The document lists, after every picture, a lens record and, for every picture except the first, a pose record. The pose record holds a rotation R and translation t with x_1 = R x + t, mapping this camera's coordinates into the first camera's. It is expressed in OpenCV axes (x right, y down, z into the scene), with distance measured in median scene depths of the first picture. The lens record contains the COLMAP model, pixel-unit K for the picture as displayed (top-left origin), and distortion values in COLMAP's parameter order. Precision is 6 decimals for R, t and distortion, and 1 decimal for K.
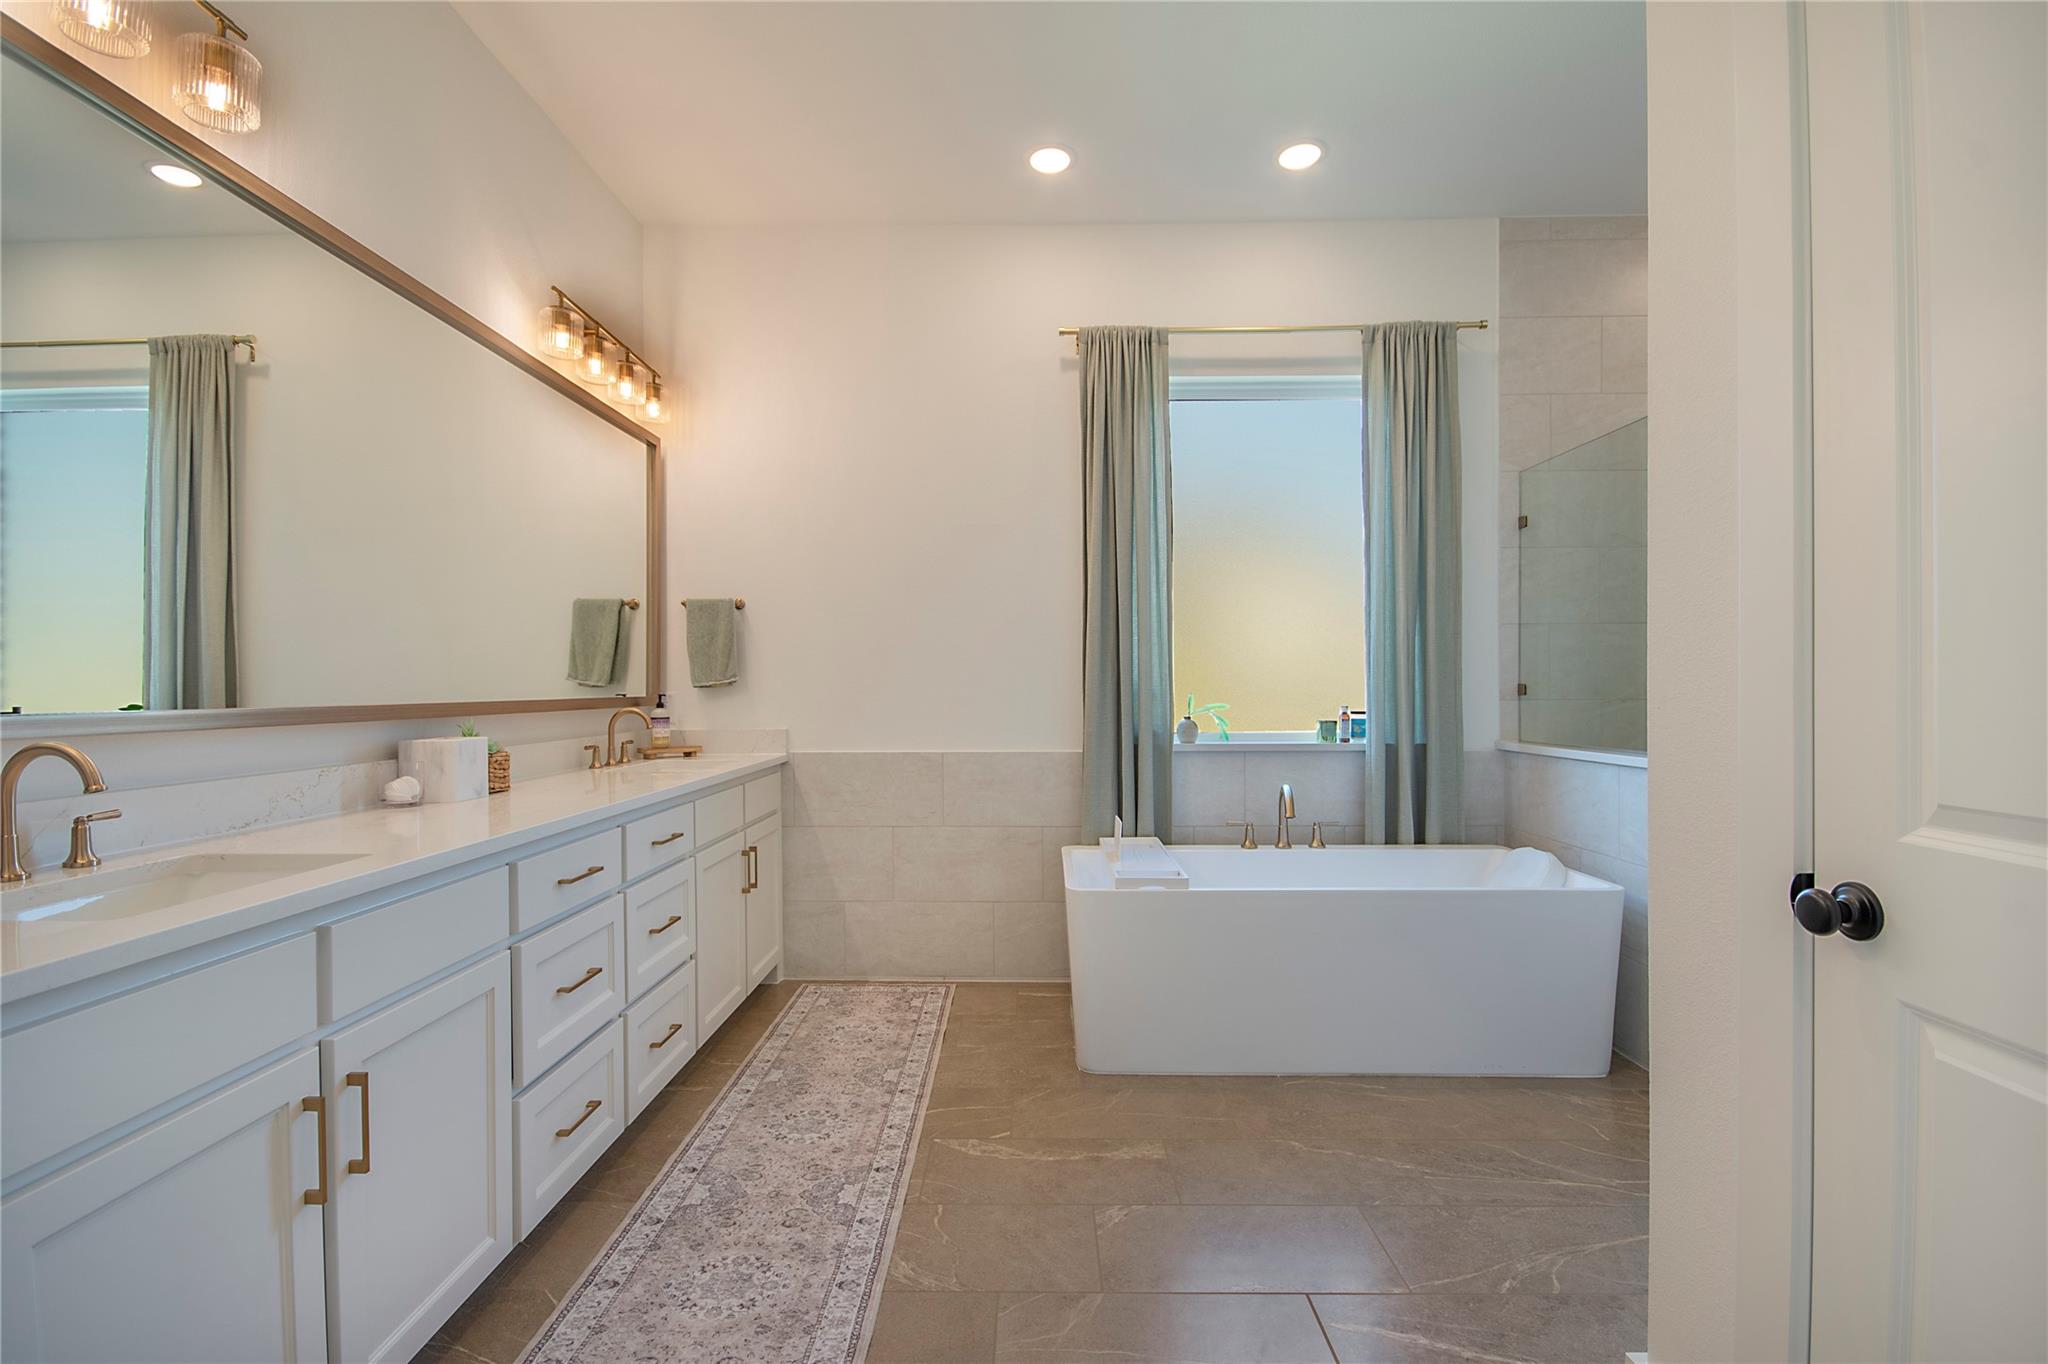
lens RADIAL K [[897.7, 0, 1024.0], [0, 897.7, 682.0], [0, 0, 1]] dist [-0.000591, -0.000065]
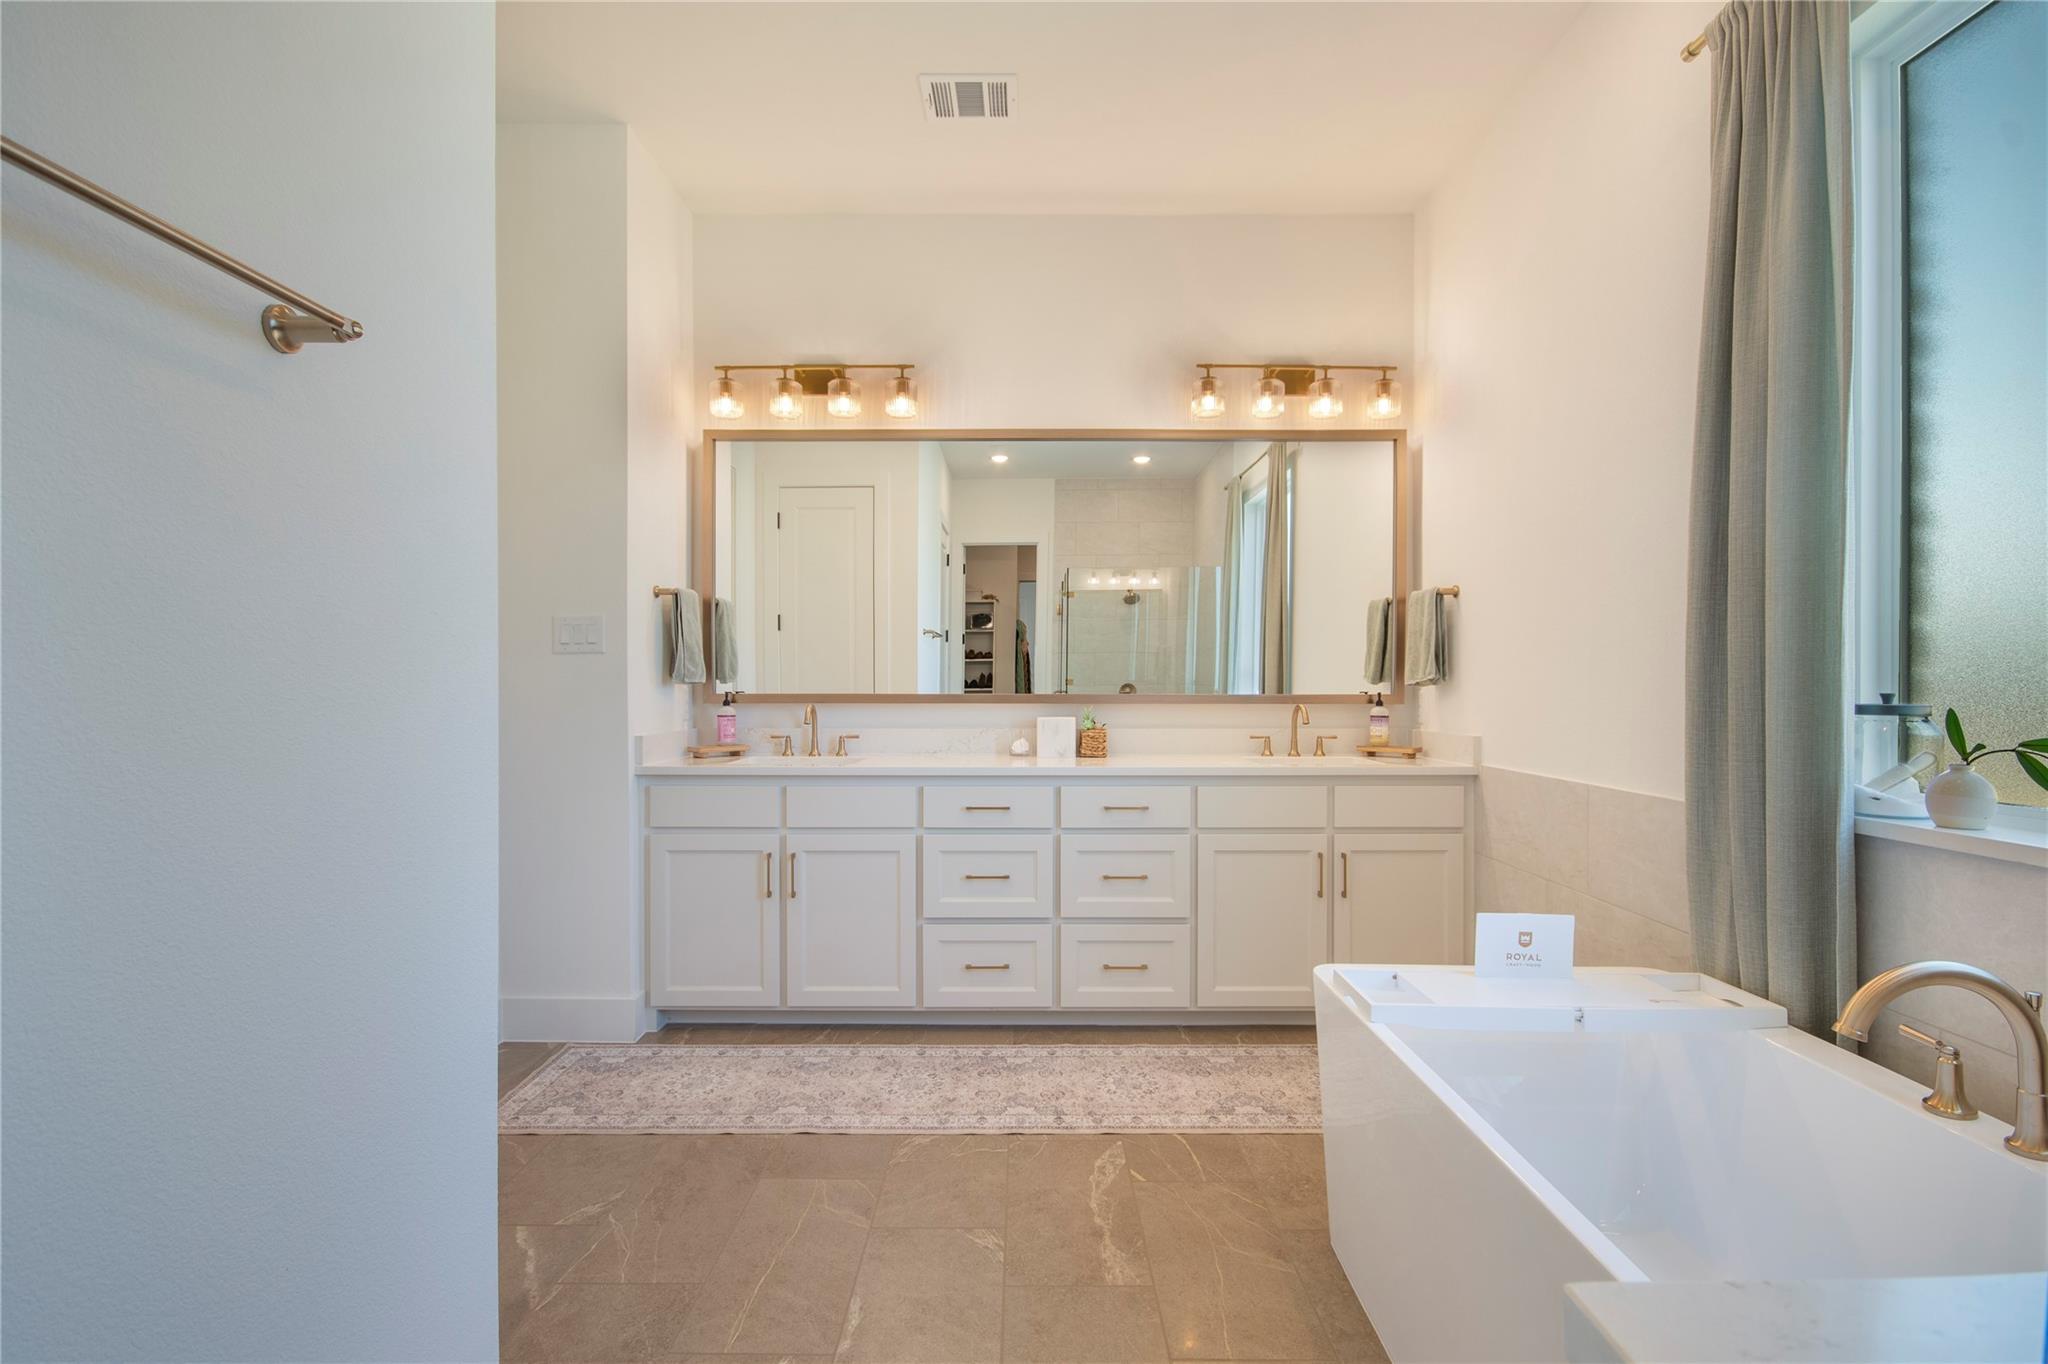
lens RADIAL K [[957.6, 0, 1024.0], [0, 957.6, 682.0], [0, 0, 1]] dist [-0.000664, 0.000032]
pose [[0.006677, 0.002271, -0.999975, 0.638393], [0.006199, 0.999978, 0.002312, -0.002680], [0.999958, -0.006214, 0.006662, 0.589264]]
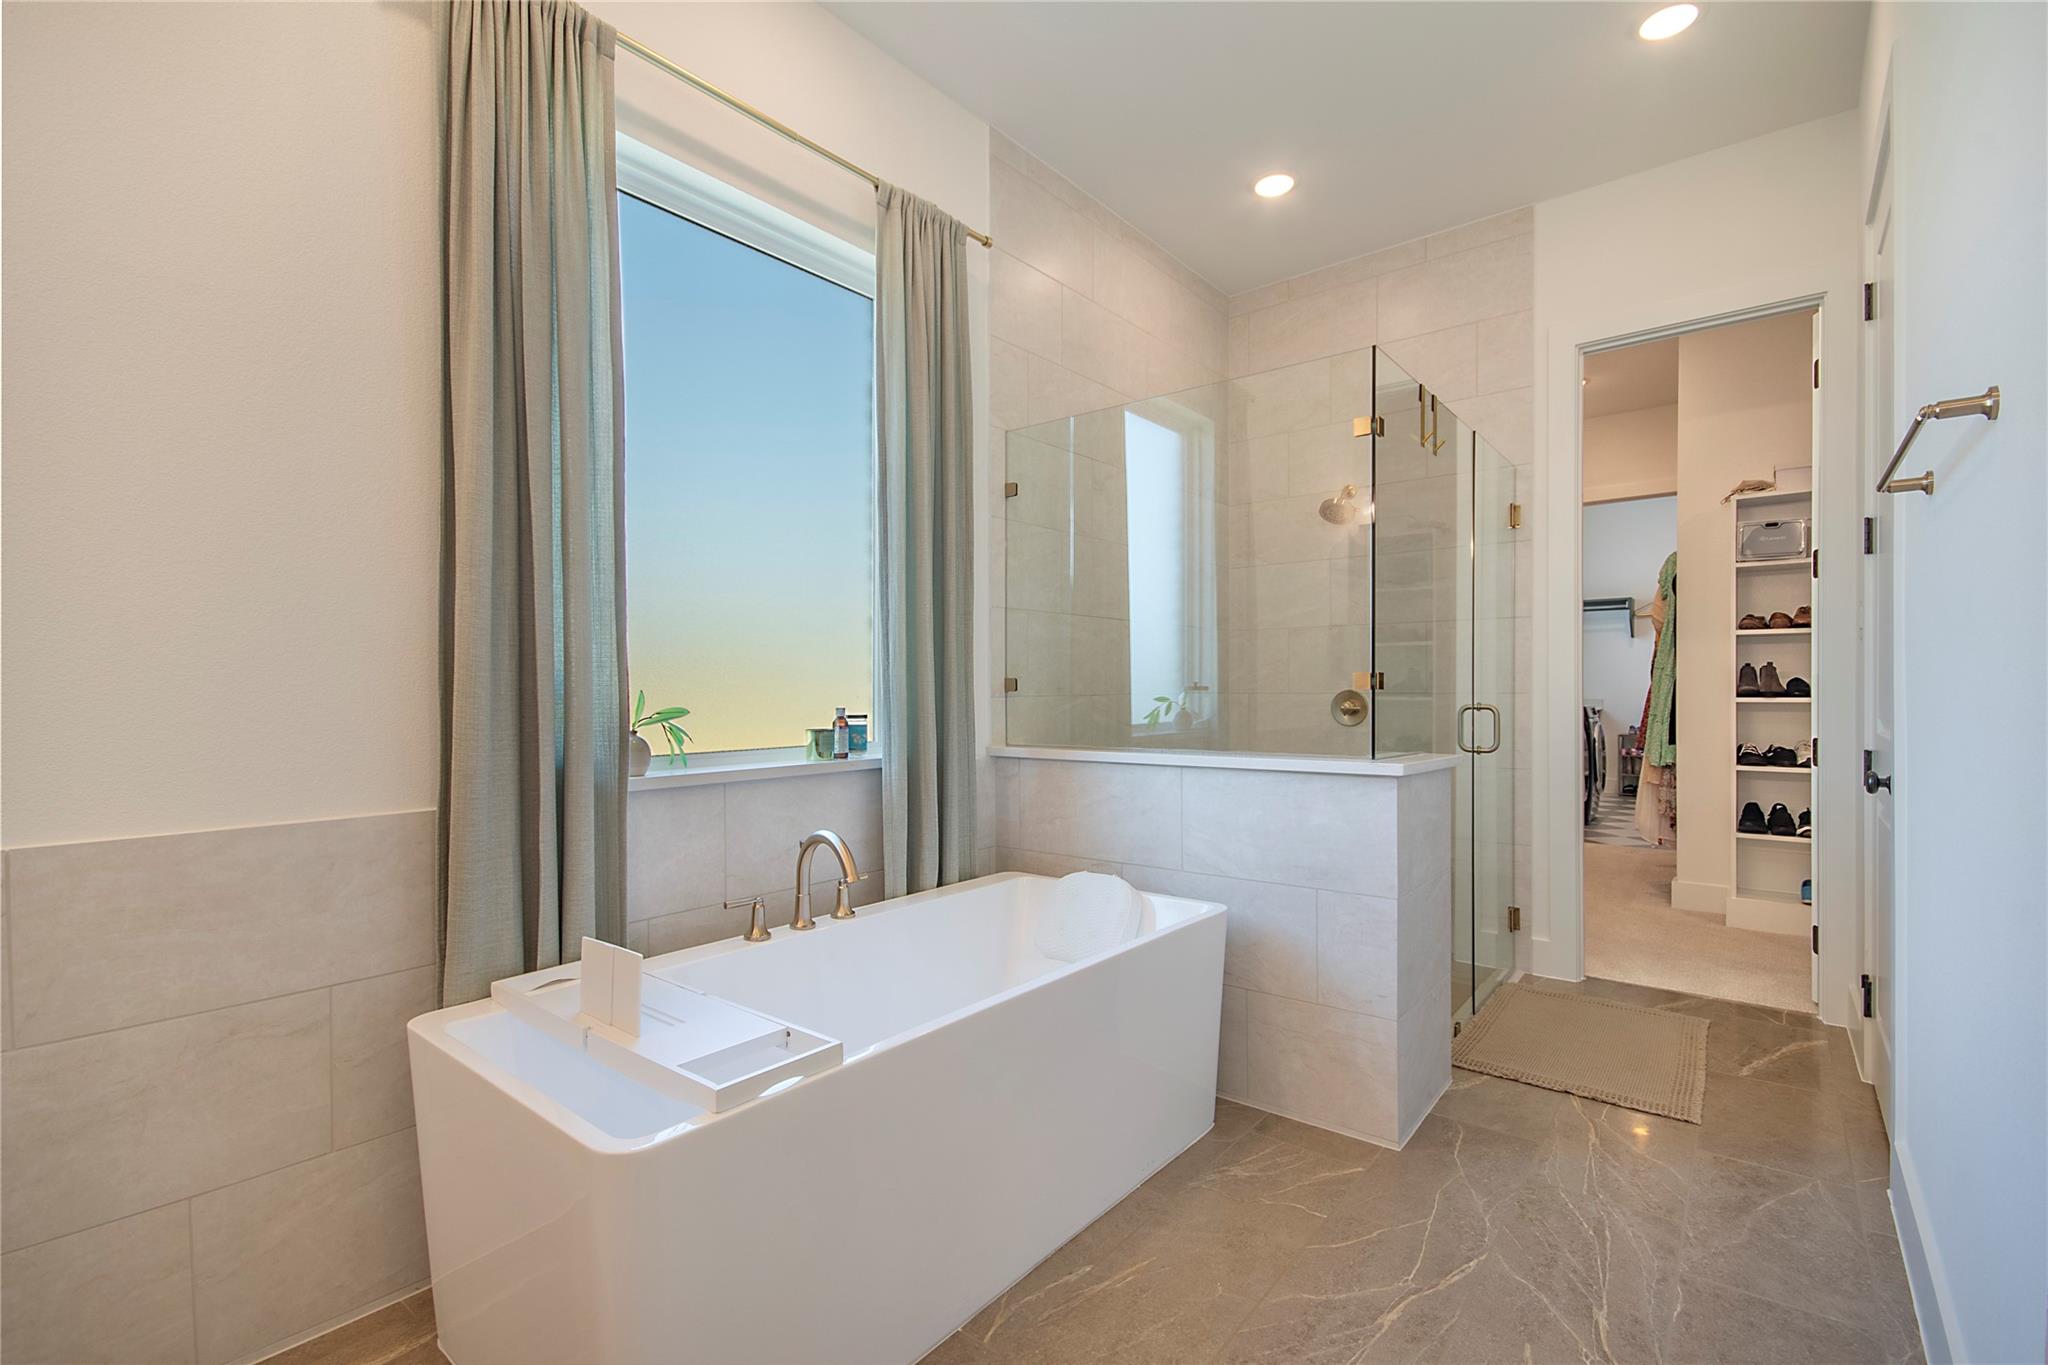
lens RADIAL K [[911.2, 0, 1025.7], [0, 911.2, 690.8], [0, 0, 1]] dist [-0.002158, 0.000064]
pose [[0.620972, -0.001159, 0.783832, -0.125256], [-0.002767, 0.999989, 0.003672, 0.010813], [-0.783828, -0.004449, 0.620962, 0.459154]]
